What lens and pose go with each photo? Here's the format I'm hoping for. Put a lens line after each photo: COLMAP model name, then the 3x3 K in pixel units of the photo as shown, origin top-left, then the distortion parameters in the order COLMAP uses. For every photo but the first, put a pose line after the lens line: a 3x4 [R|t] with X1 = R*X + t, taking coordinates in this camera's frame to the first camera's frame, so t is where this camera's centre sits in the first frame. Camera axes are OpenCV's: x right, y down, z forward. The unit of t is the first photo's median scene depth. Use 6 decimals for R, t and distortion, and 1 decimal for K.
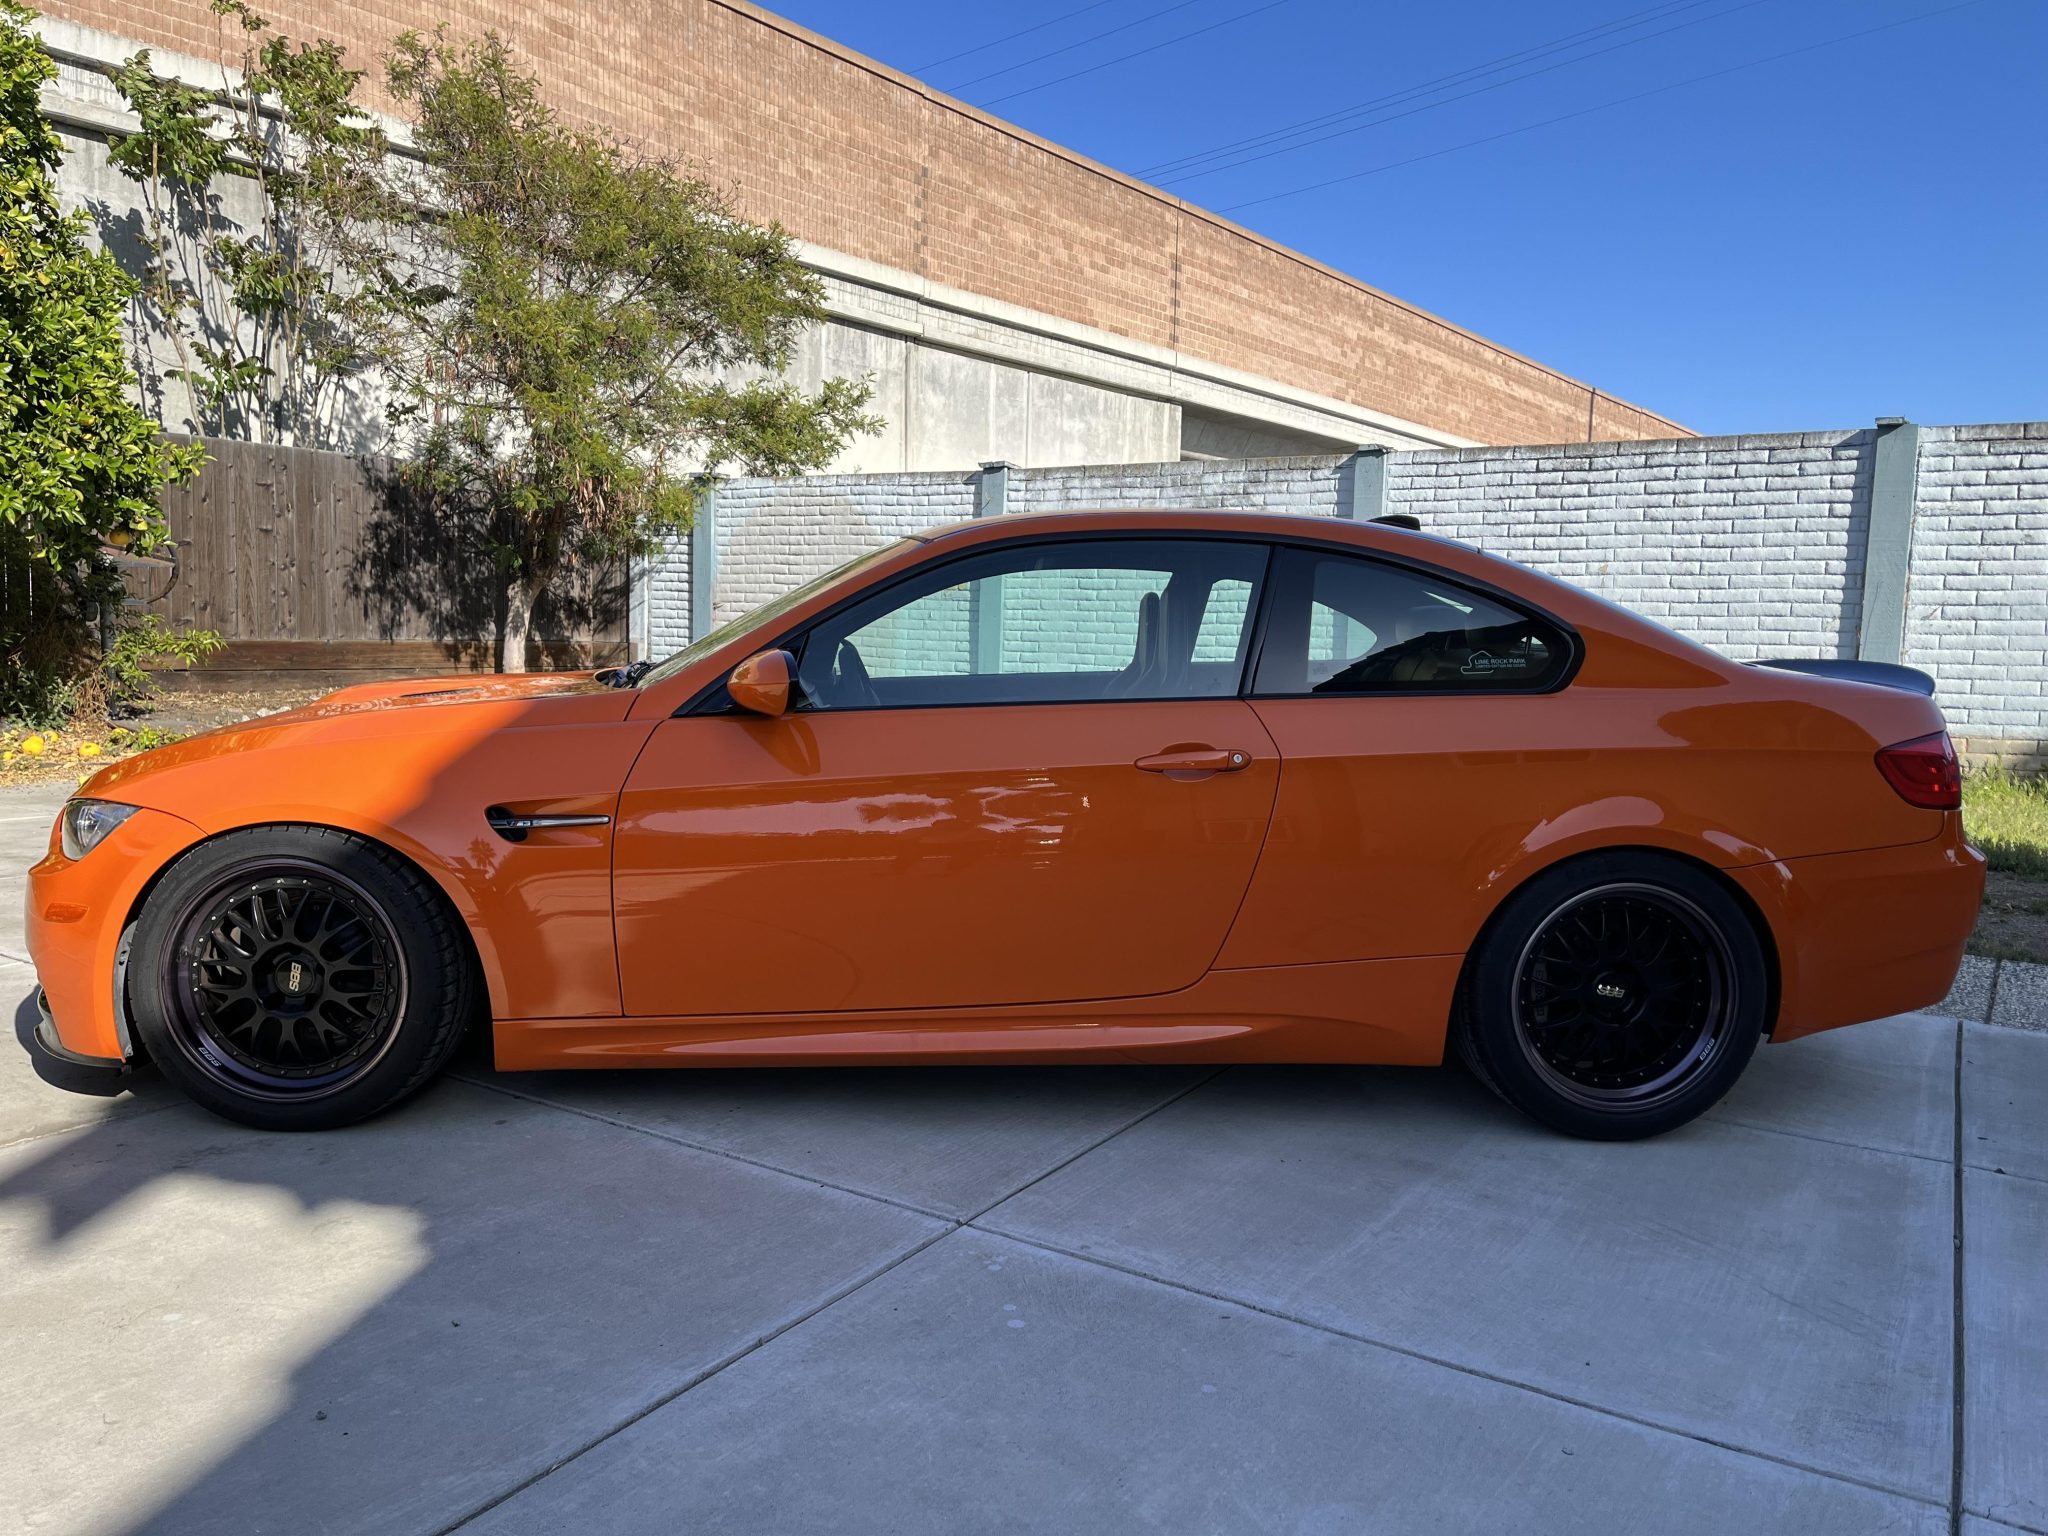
lens RADIAL K [[1552.0, 0, 1032.4], [0, 1552.0, 768.6], [0, 0, 1]] dist [0.074957, -0.095833]
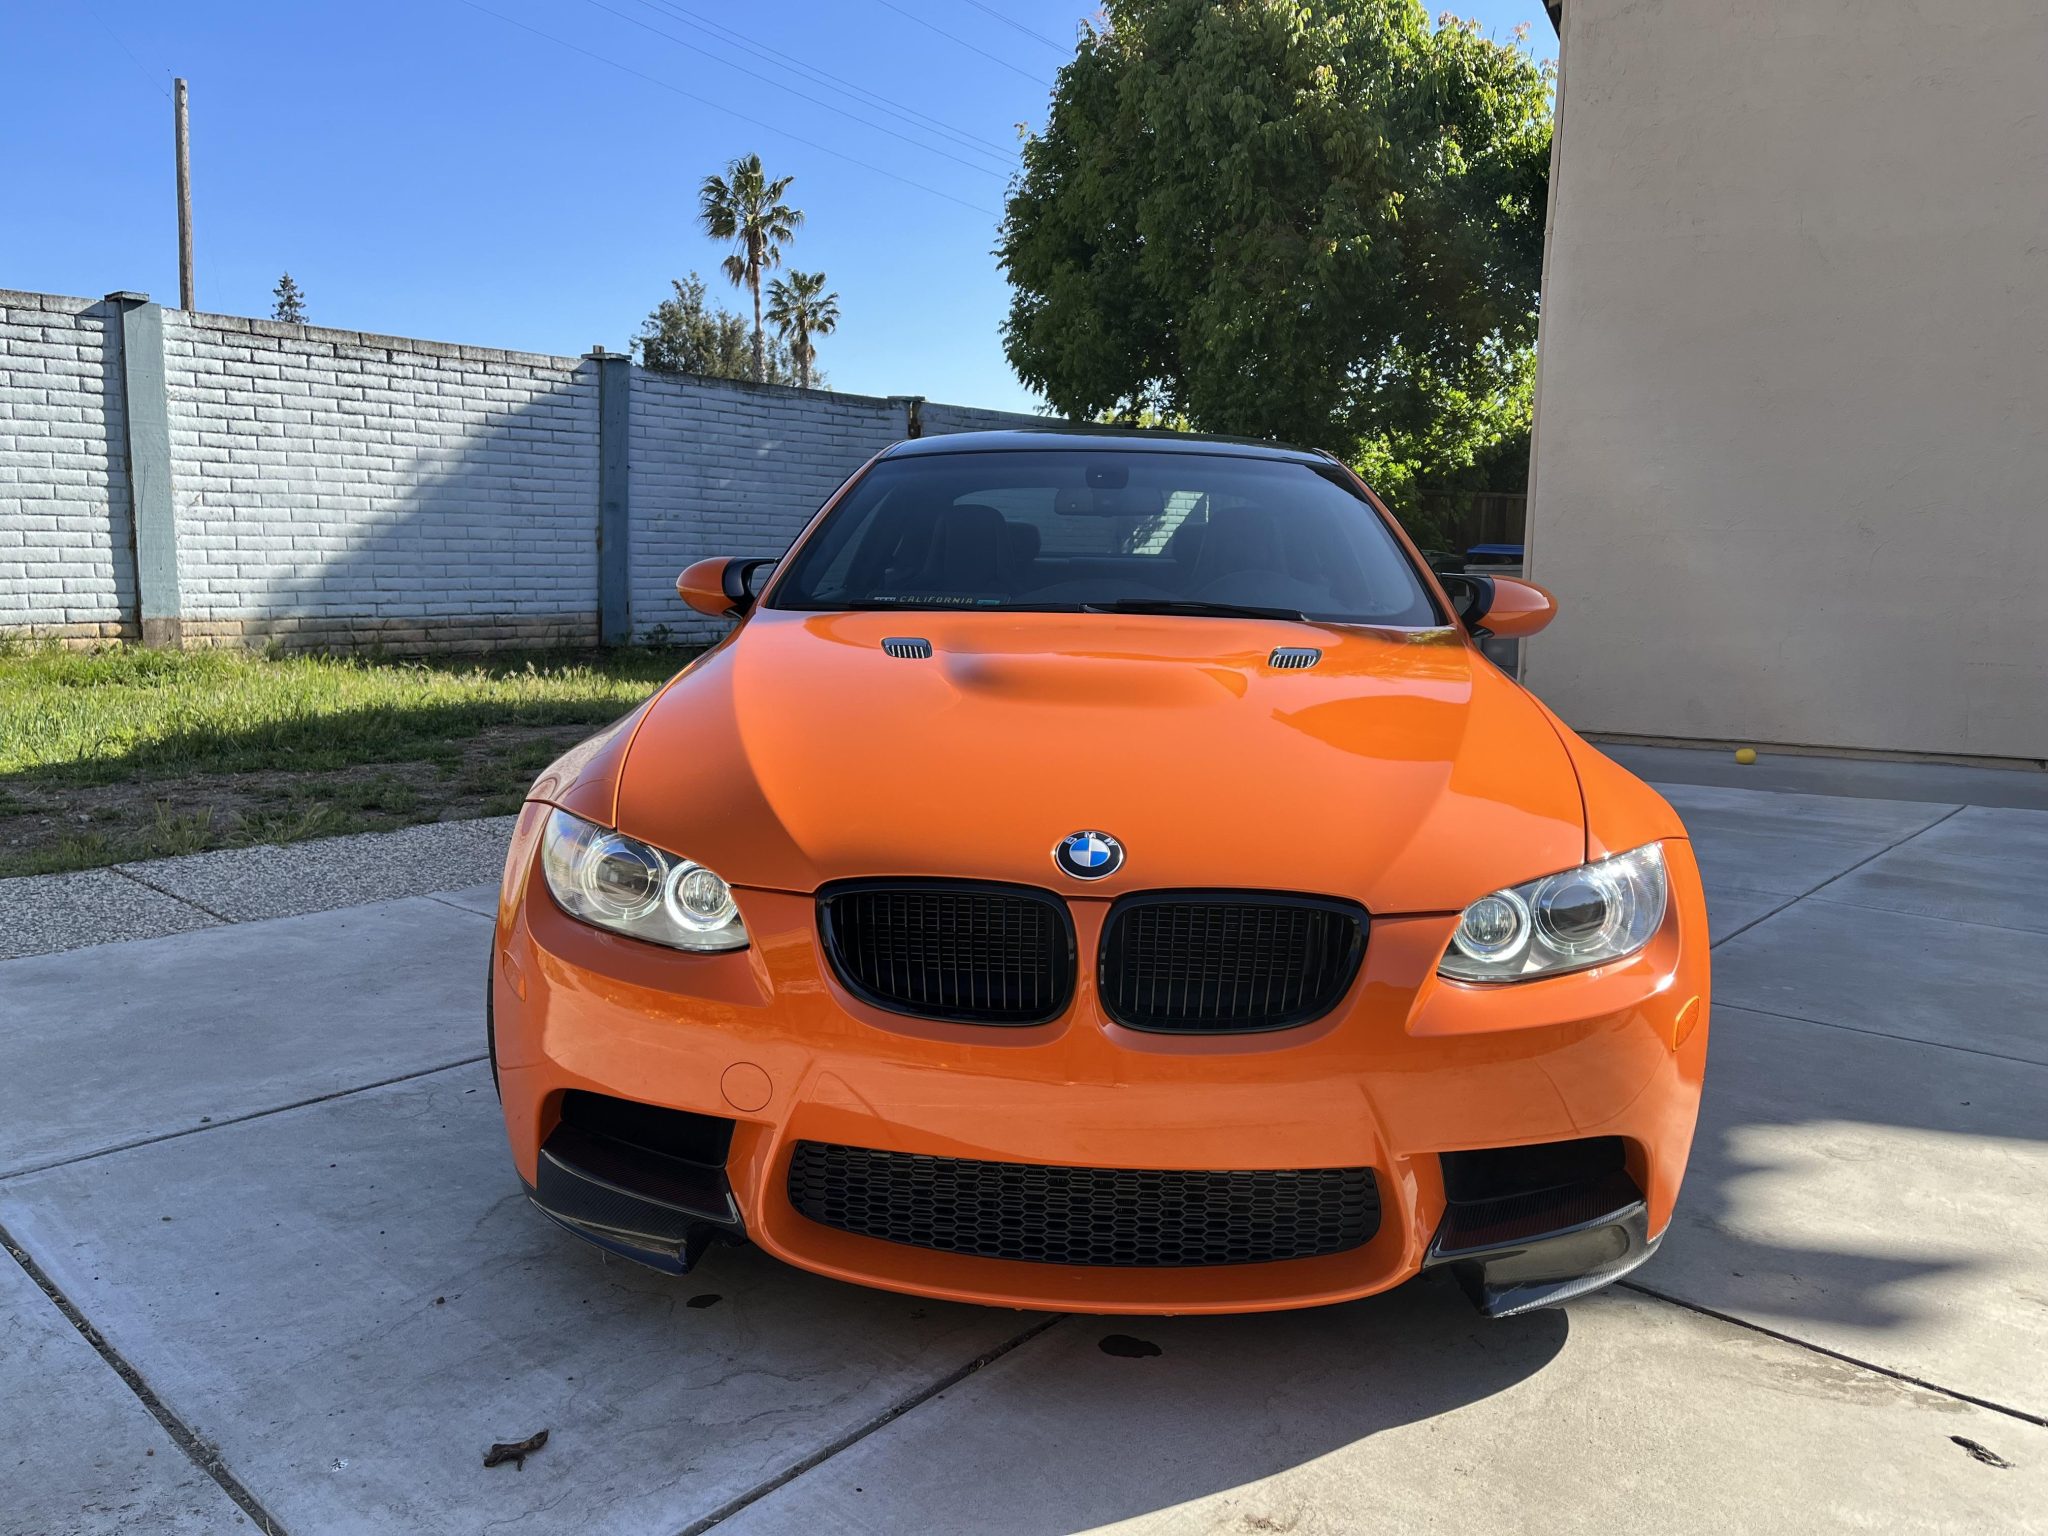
lens RADIAL K [[1552.0, 0, 1010.9], [0, 1552.0, 781.4], [0, 0, 1]] dist [0.074957, -0.095833]
pose [[0.134068, -0.166271, 0.976924, -0.334624], [0.077227, 0.984578, 0.156975, -0.034456], [-0.987958, 0.054400, 0.144841, 0.310303]]
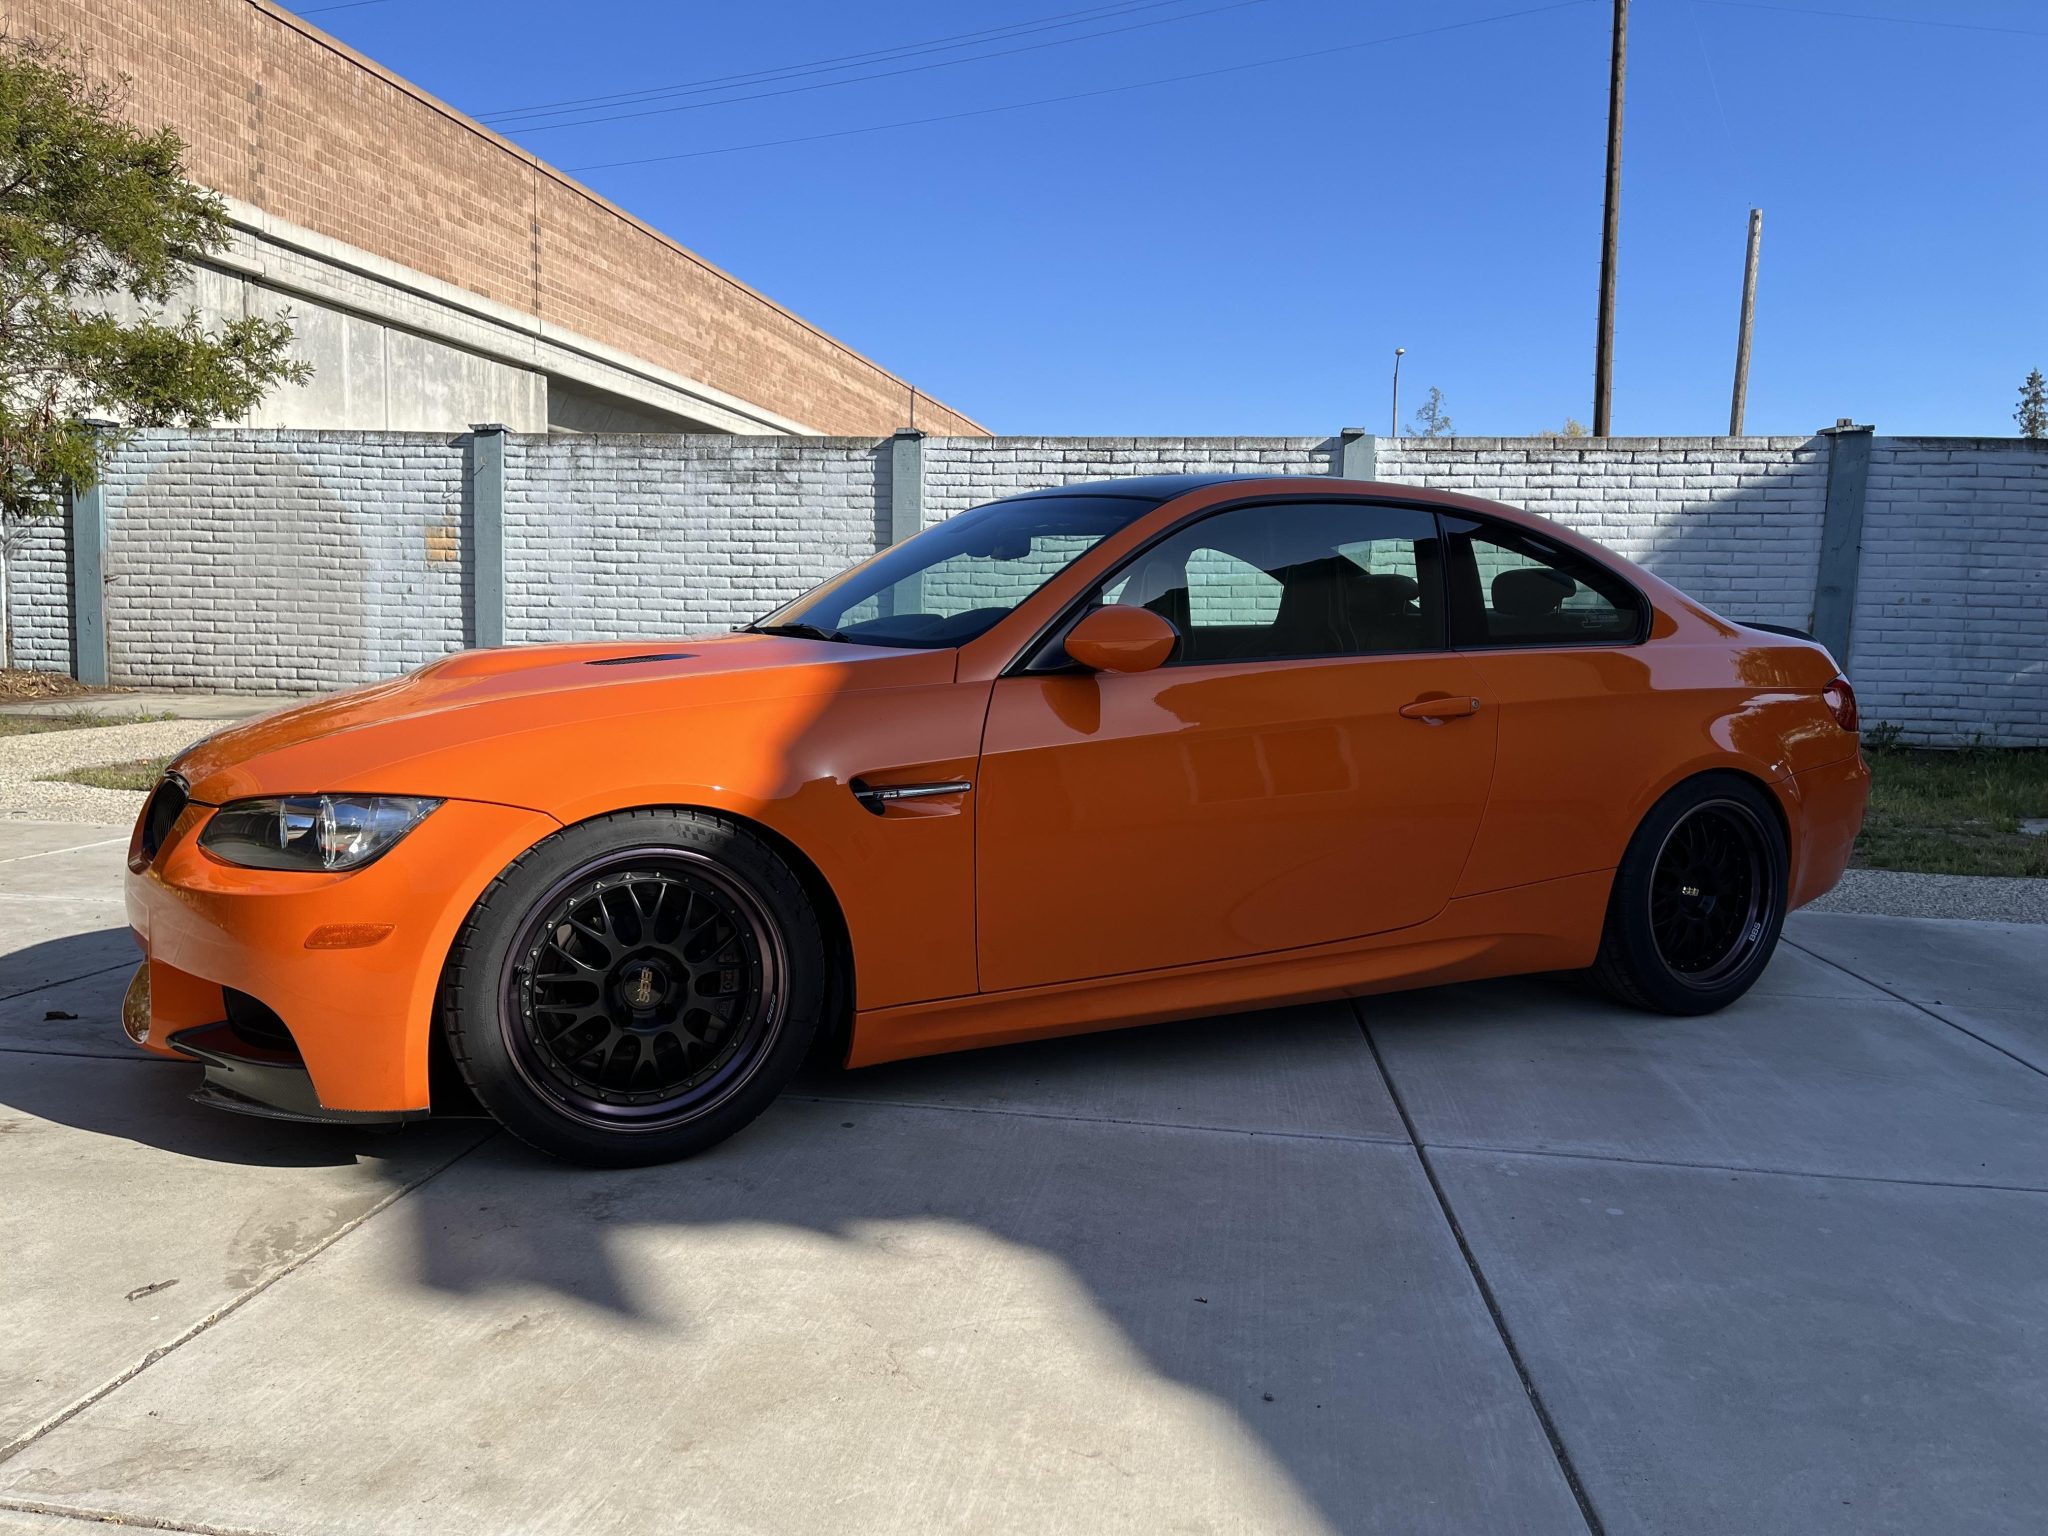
lens RADIAL K [[1552.0, 0, 1029.6], [0, 1552.0, 767.7], [0, 0, 1]] dist [0.074957, -0.095833]
pose [[0.903938, -0.043645, 0.425431, -0.167742], [0.039872, 0.999047, 0.017773, 0.001676], [-0.425802, 0.000897, 0.904816, 0.036062]]
